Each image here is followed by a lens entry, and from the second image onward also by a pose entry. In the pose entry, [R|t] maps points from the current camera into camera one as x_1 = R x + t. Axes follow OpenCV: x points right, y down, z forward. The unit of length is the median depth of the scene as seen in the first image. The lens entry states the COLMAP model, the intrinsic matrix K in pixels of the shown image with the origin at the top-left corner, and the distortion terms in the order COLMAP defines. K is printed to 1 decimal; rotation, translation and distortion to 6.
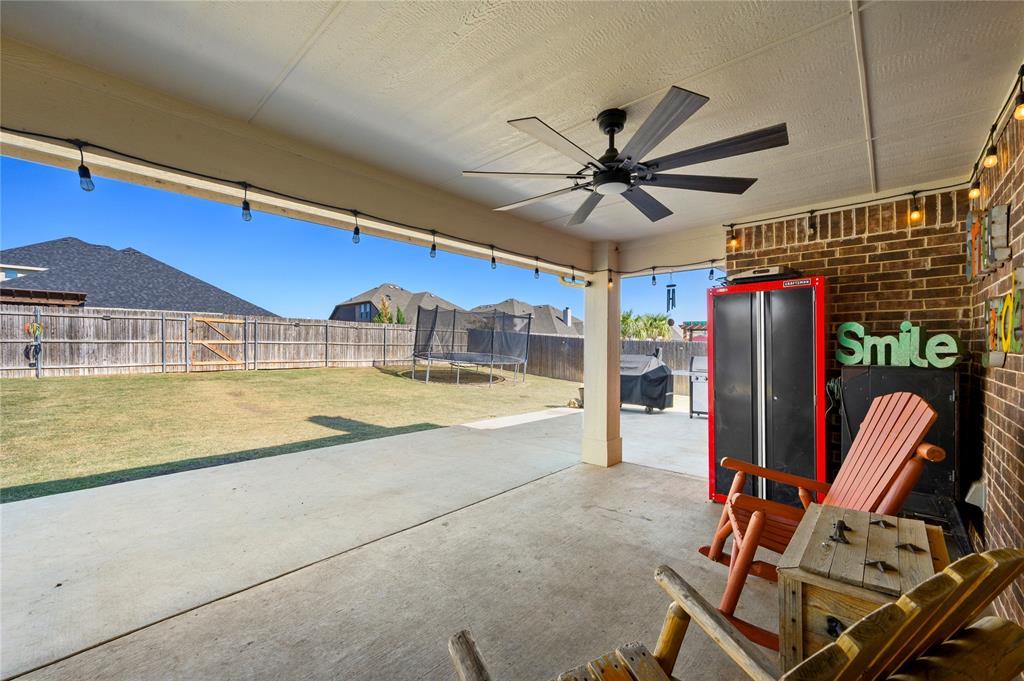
lens RADIAL K [[408.0, 0, 517.1], [0, 408.0, 351.2], [0, 0, 1]] dist [0.001725, -0.000014]
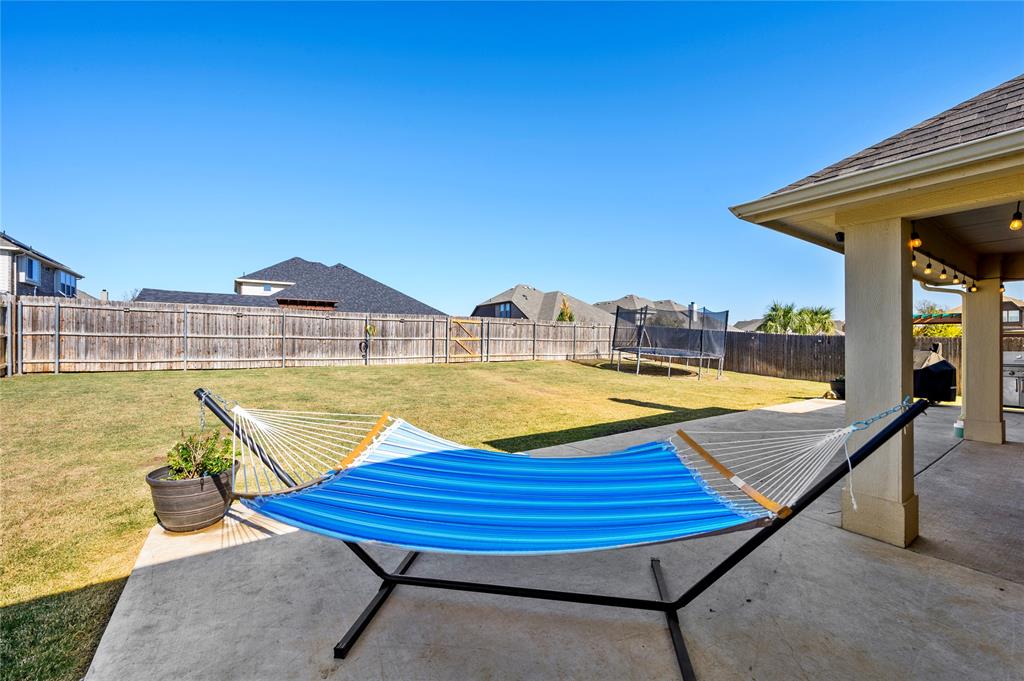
lens RADIAL K [[408.0, 0, 504.7], [0, 408.0, 338.7], [0, 0, 1]] dist [0.001725, -0.000014]
pose [[0.974601, -0.003855, -0.223914, -0.277570], [-0.000730, 0.999792, -0.020392, 0.001616], [0.223946, 0.020037, 0.974396, -0.144670]]
